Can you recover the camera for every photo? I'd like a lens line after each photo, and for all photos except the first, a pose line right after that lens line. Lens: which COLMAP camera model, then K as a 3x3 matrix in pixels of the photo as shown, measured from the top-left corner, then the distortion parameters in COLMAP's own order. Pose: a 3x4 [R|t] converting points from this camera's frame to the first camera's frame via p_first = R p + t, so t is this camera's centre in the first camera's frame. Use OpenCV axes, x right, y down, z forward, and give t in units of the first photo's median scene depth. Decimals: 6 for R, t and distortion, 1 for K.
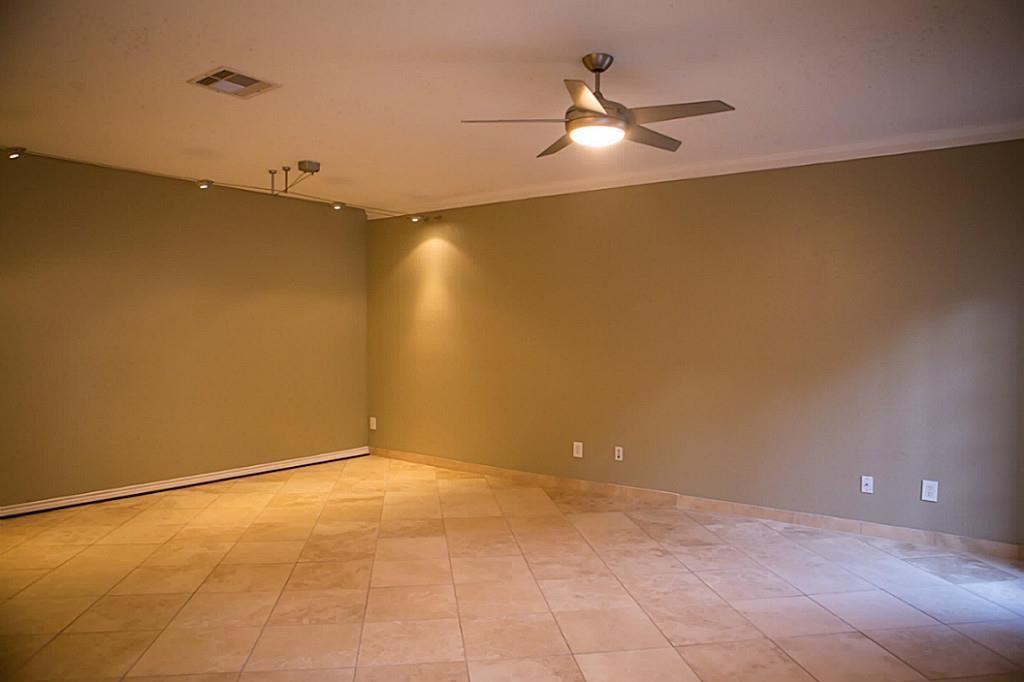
lens RADIAL K [[692.8, 0, 510.0], [0, 692.8, 336.1], [0, 0, 1]] dist [-0.104762, 0.070093]
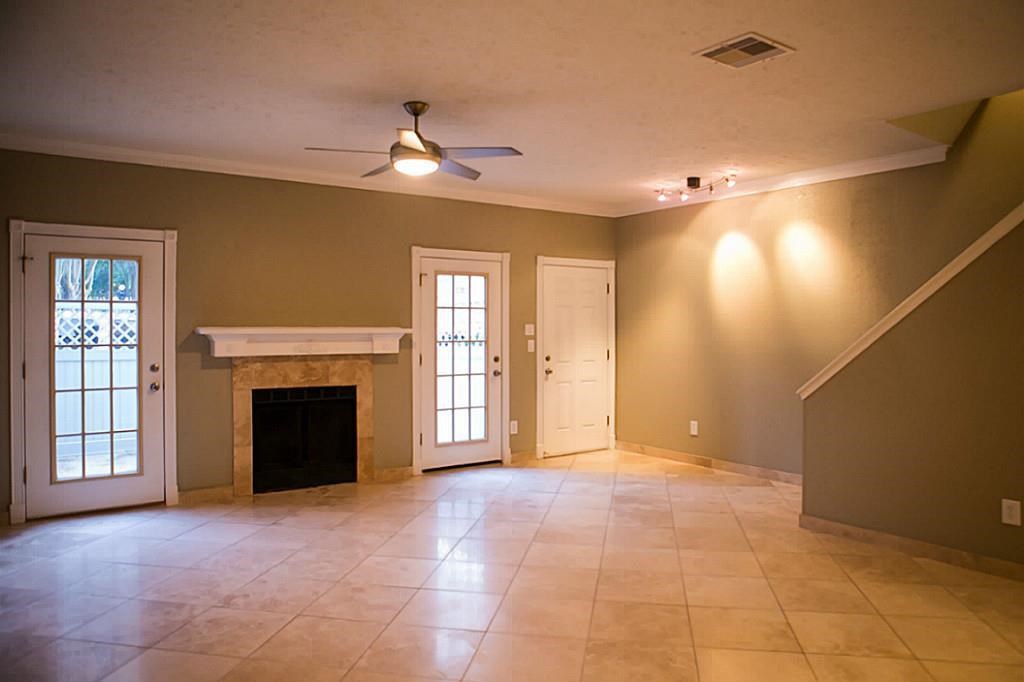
lens RADIAL K [[692.8, 0, 510.0], [0, 692.8, 336.1], [0, 0, 1]] dist [-0.104762, 0.070093]
pose [[-0.949077, -0.000783, 0.315043, -0.337313], [0.003048, 0.999927, 0.011668, -0.002921], [-0.315029, 0.012034, -0.949006, 1.651403]]
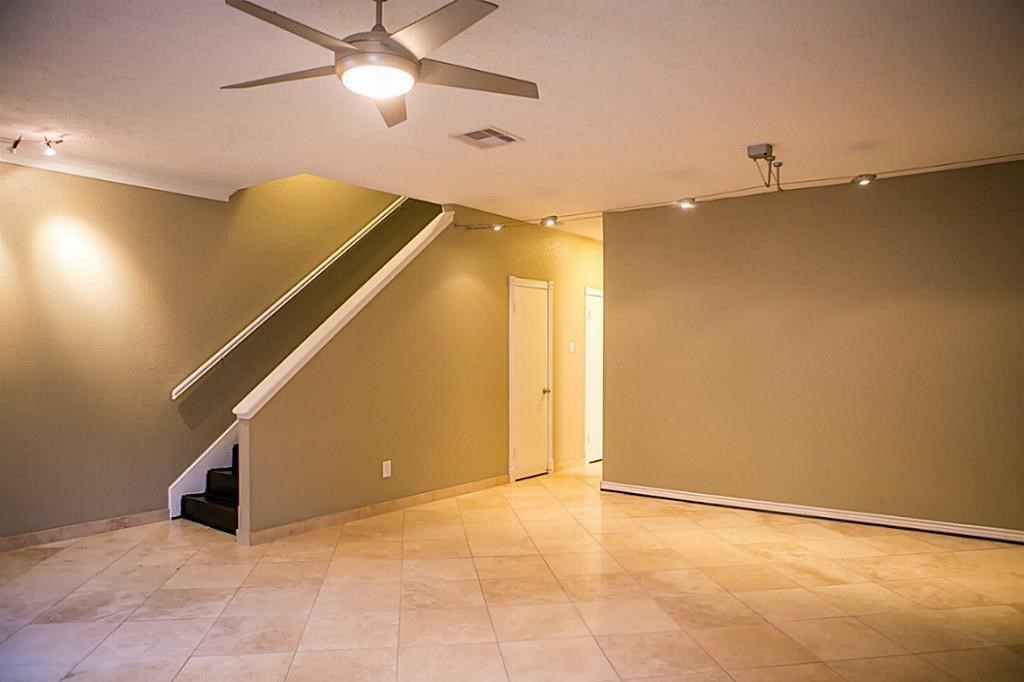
lens RADIAL K [[692.8, 0, 510.0], [0, 692.8, 336.1], [0, 0, 1]] dist [-0.104762, 0.070093]
pose [[0.013567, -0.023091, -0.999641, 0.675726], [-0.006485, 0.999710, -0.023181, 0.001471], [0.999887, 0.006797, 0.013413, 0.874673]]
